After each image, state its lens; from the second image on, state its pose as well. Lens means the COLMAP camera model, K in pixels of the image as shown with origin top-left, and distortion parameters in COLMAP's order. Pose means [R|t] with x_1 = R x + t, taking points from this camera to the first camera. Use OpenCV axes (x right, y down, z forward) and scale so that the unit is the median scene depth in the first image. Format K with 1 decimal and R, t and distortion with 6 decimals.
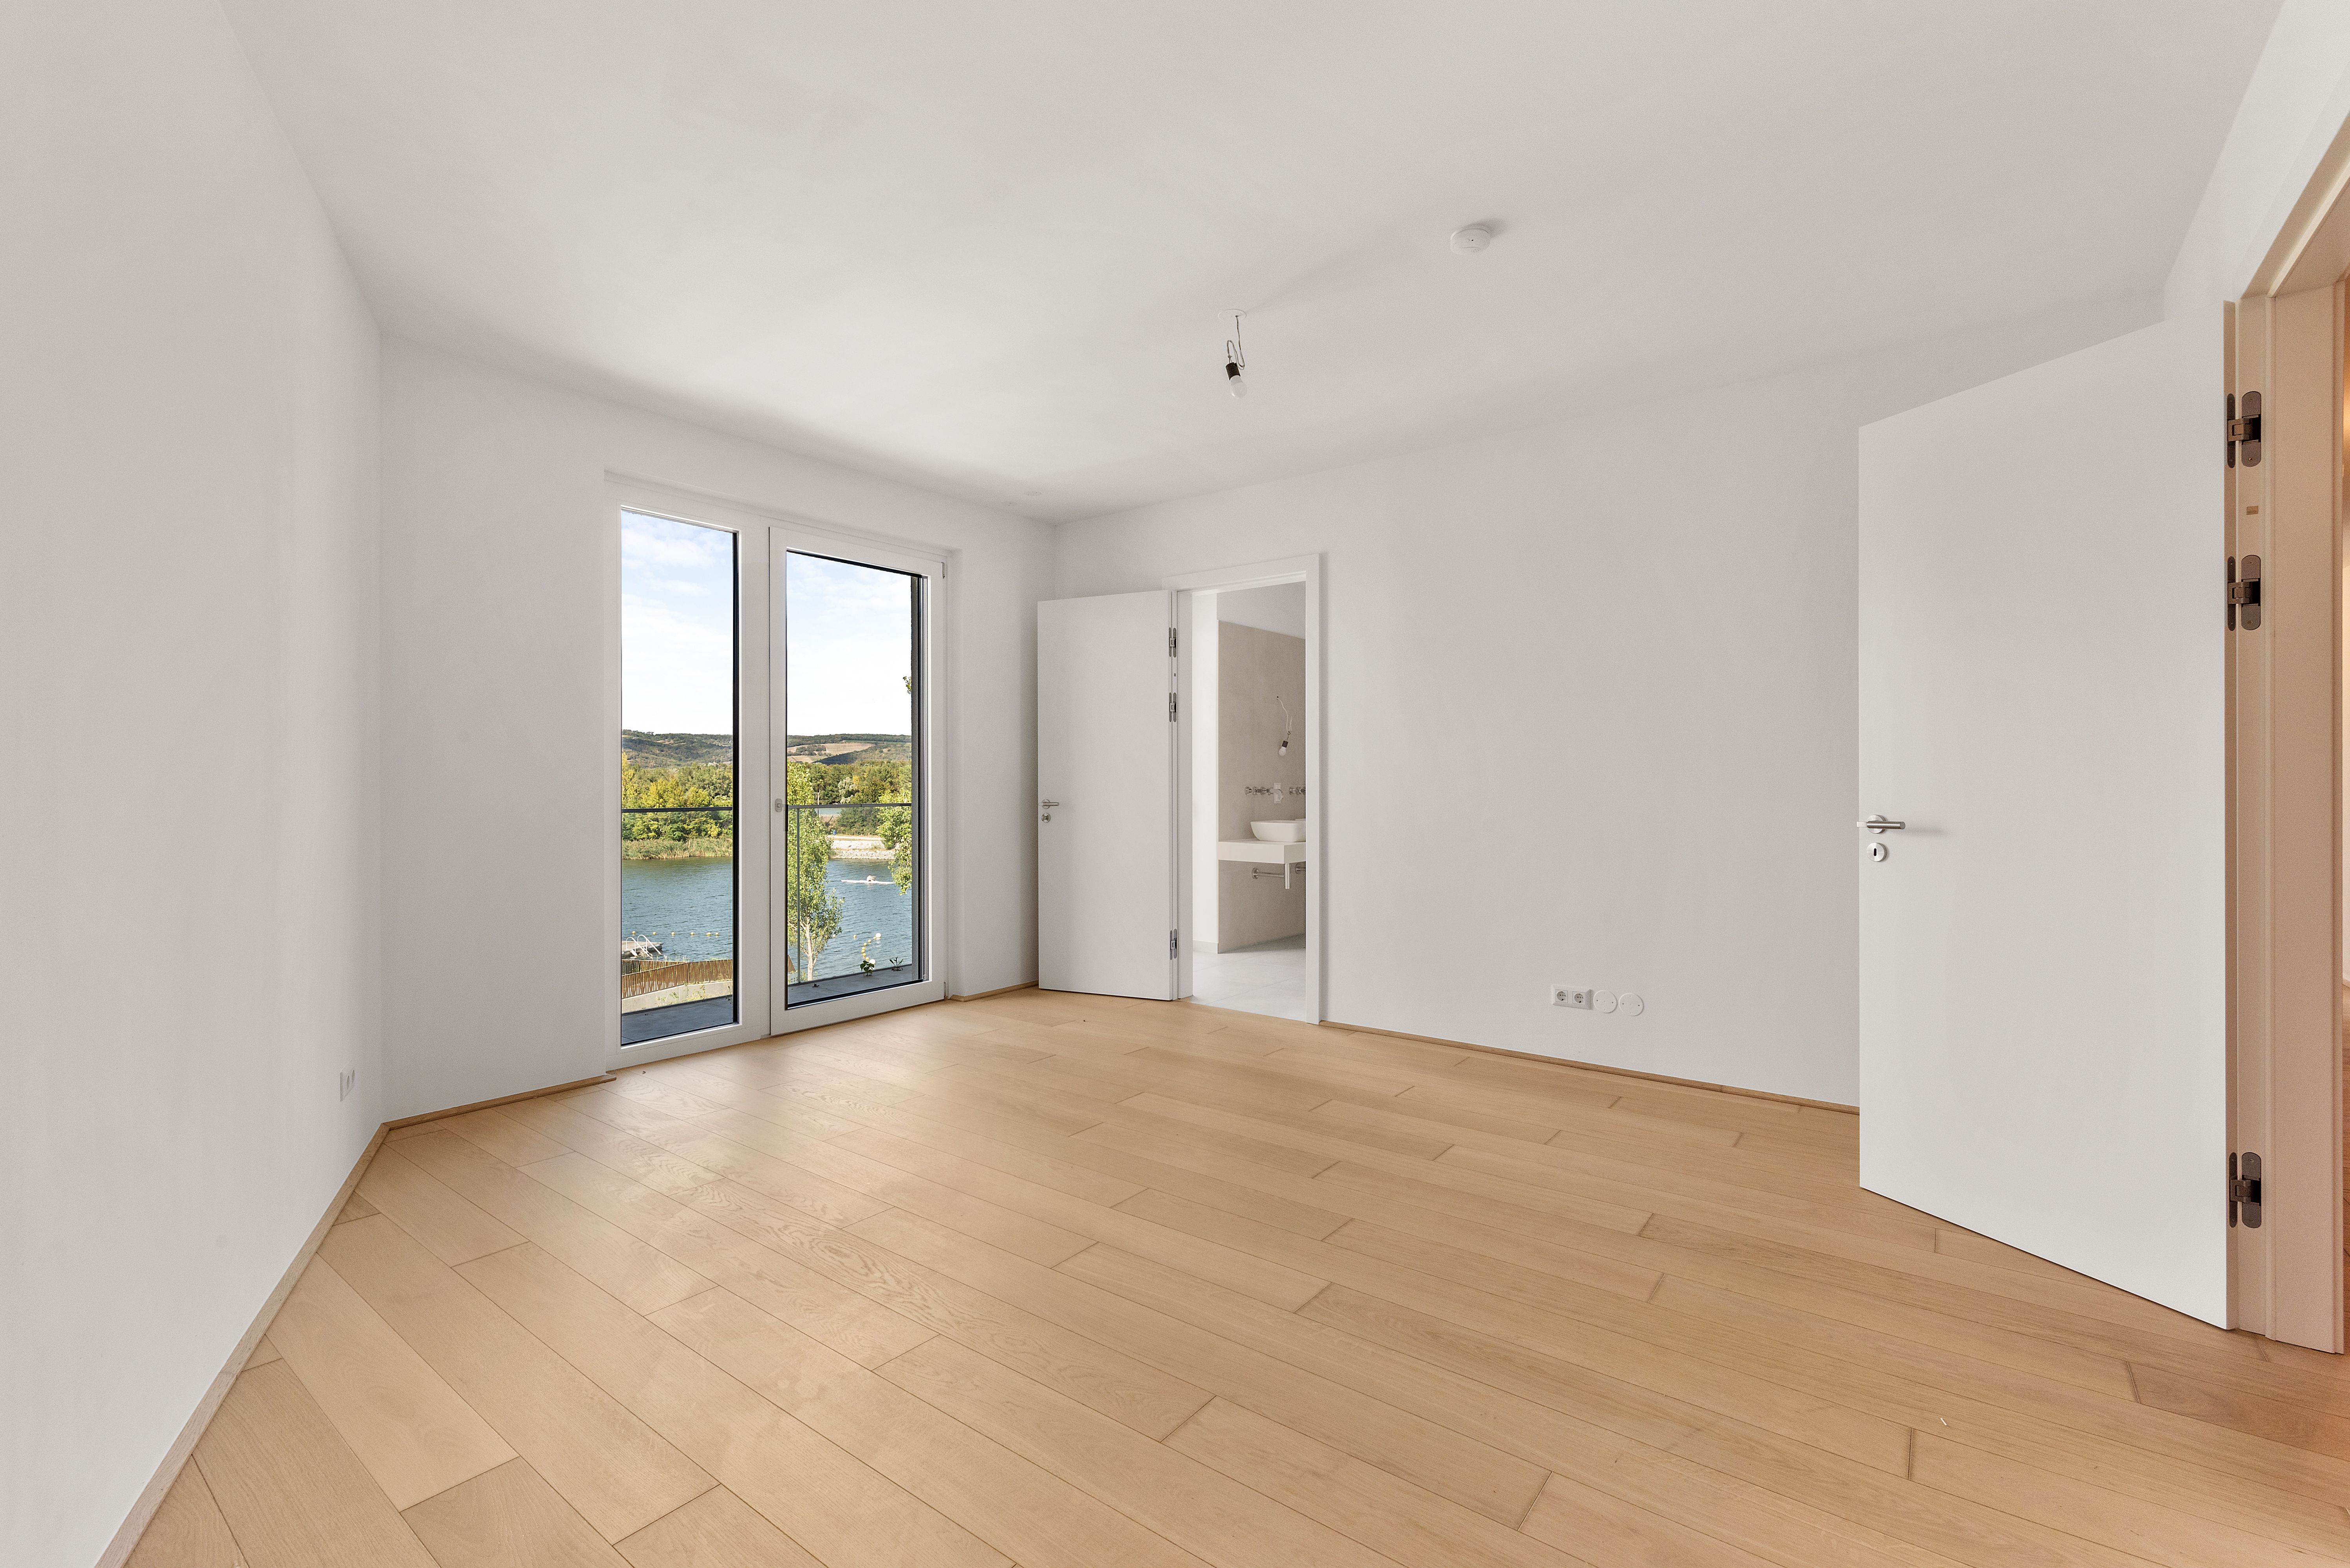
lens RADIAL K [[1010.8, 0, 1175.0], [0, 1010.8, 784.0], [0, 0, 1]] dist [-0.000184, -0.000006]
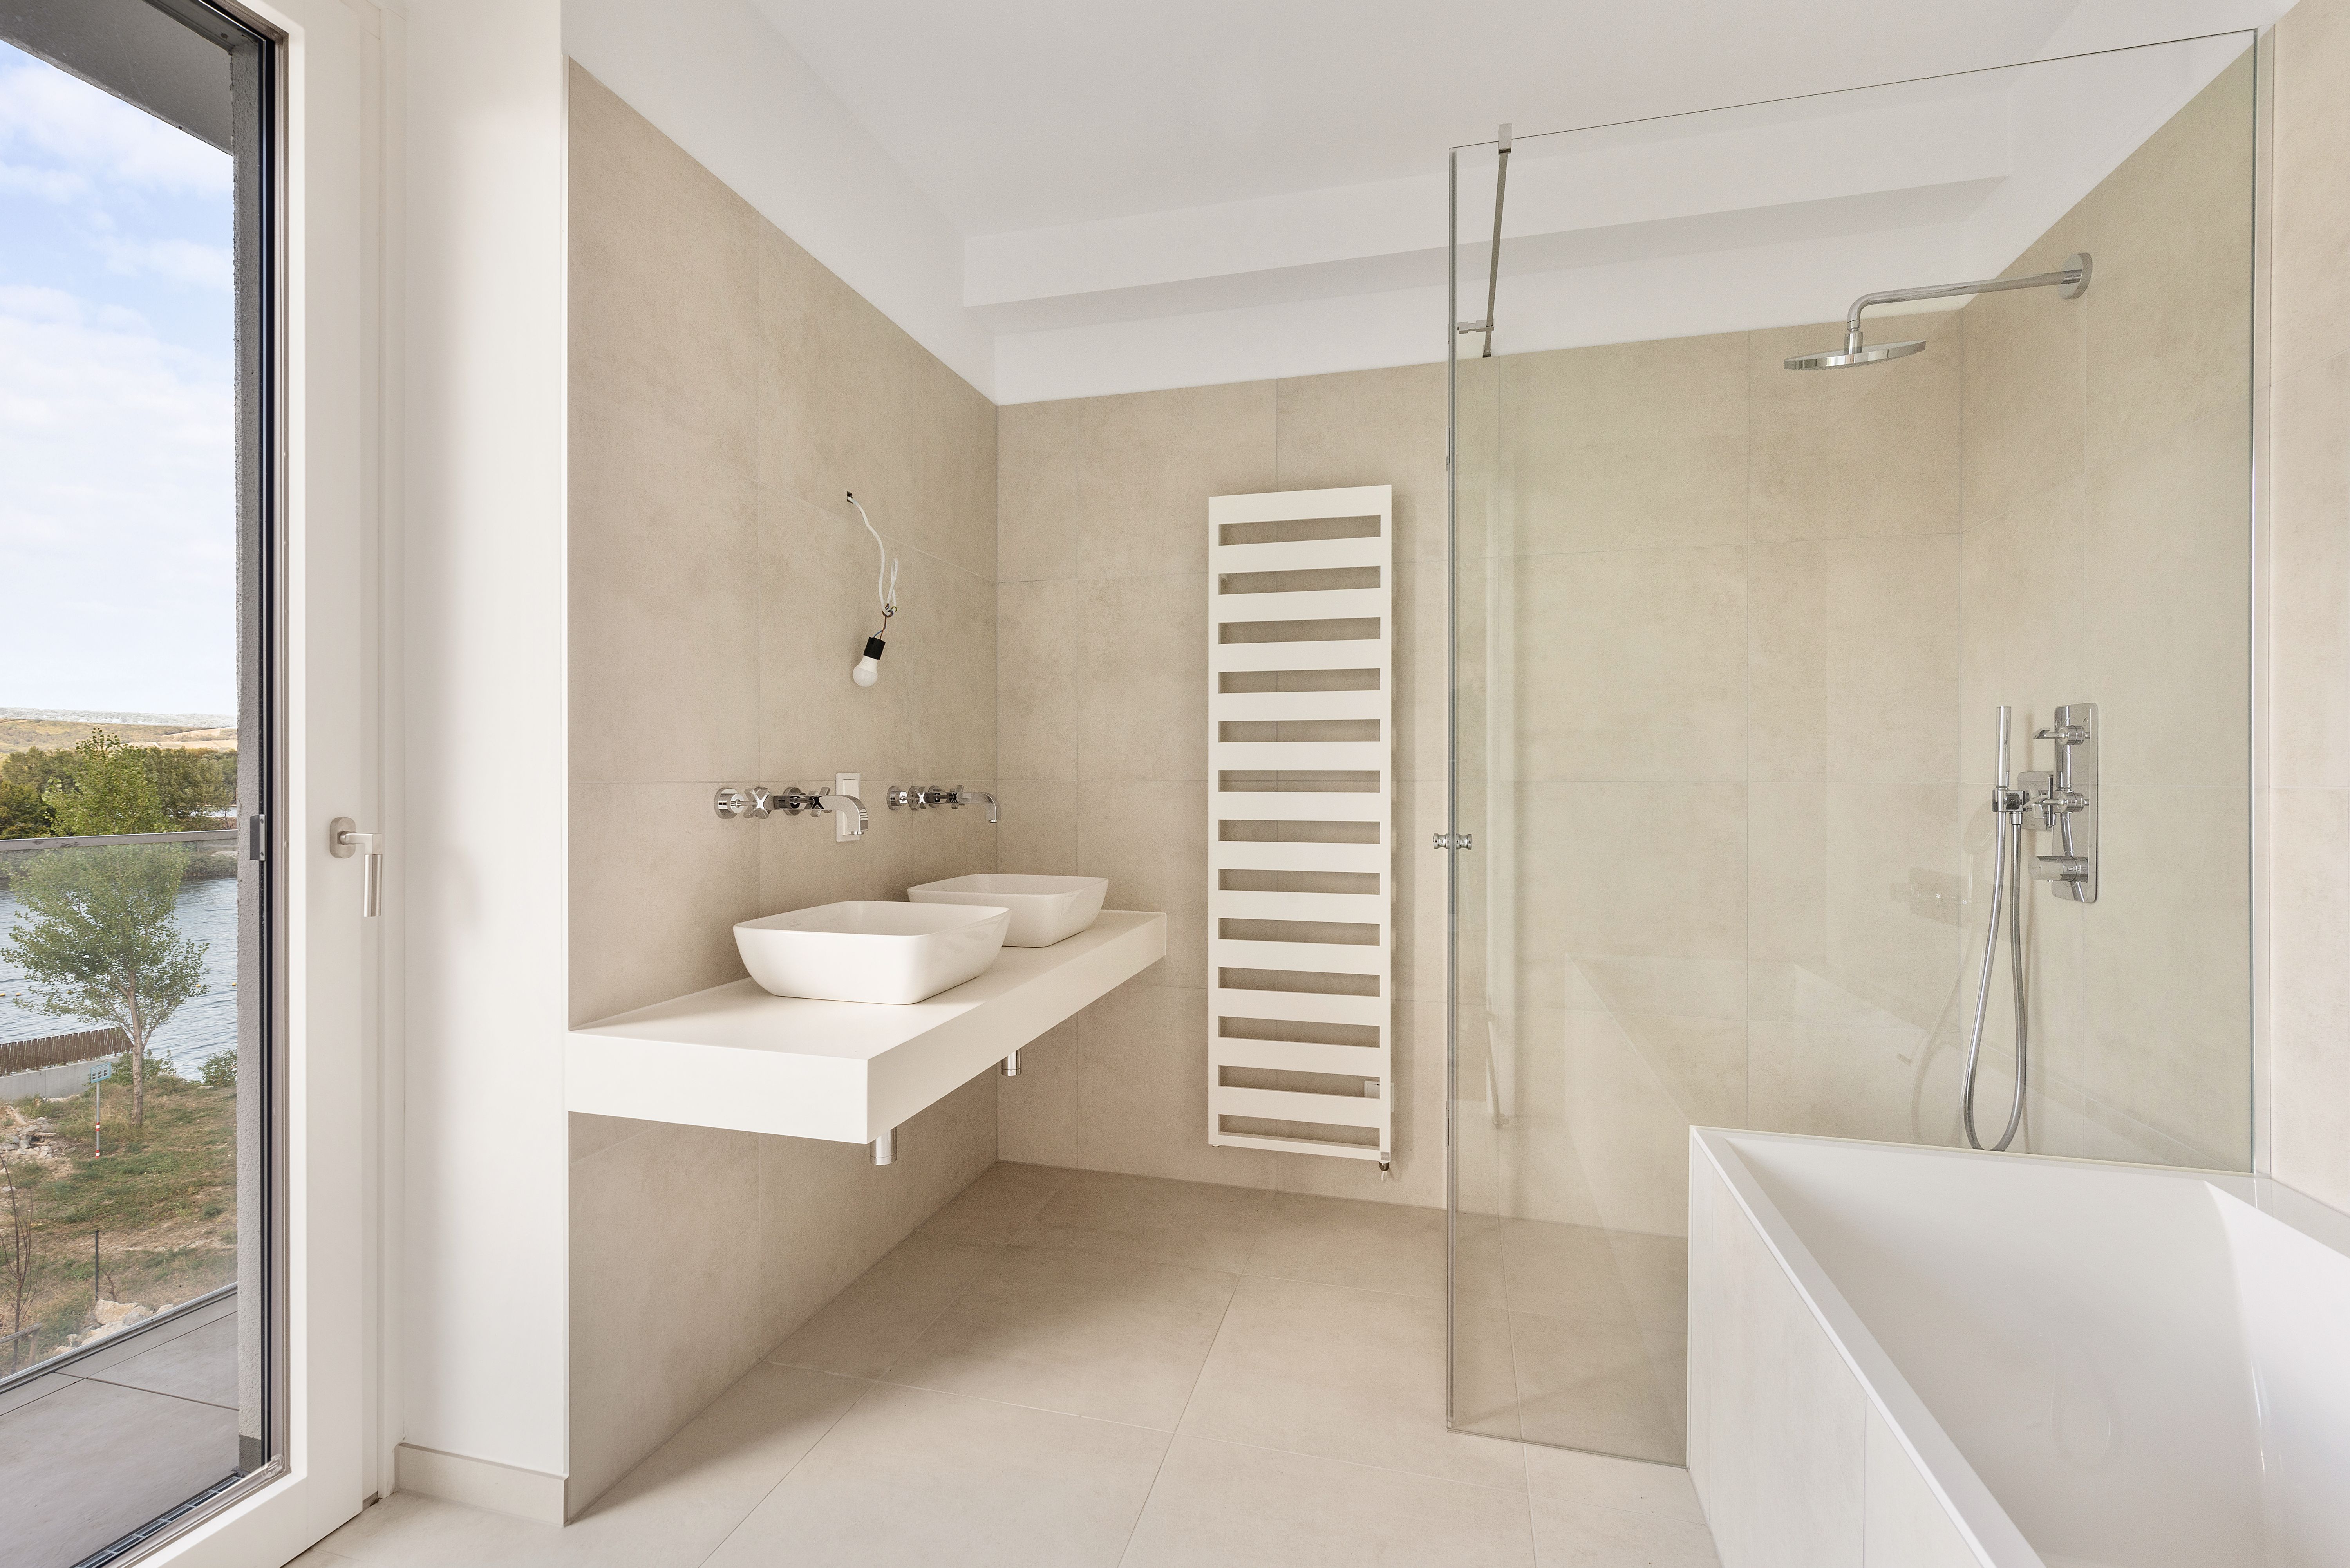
lens RADIAL K [[1010.8, 0, 1175.0], [0, 1010.8, 784.0], [0, 0, 1]] dist [-0.000184, -0.000006]
pose [[0.922275, -0.001278, 0.386532, 0.075154], [0.000299, 0.999997, 0.002594, 0.001009], [-0.386534, -0.002277, 0.922272, 0.688913]]
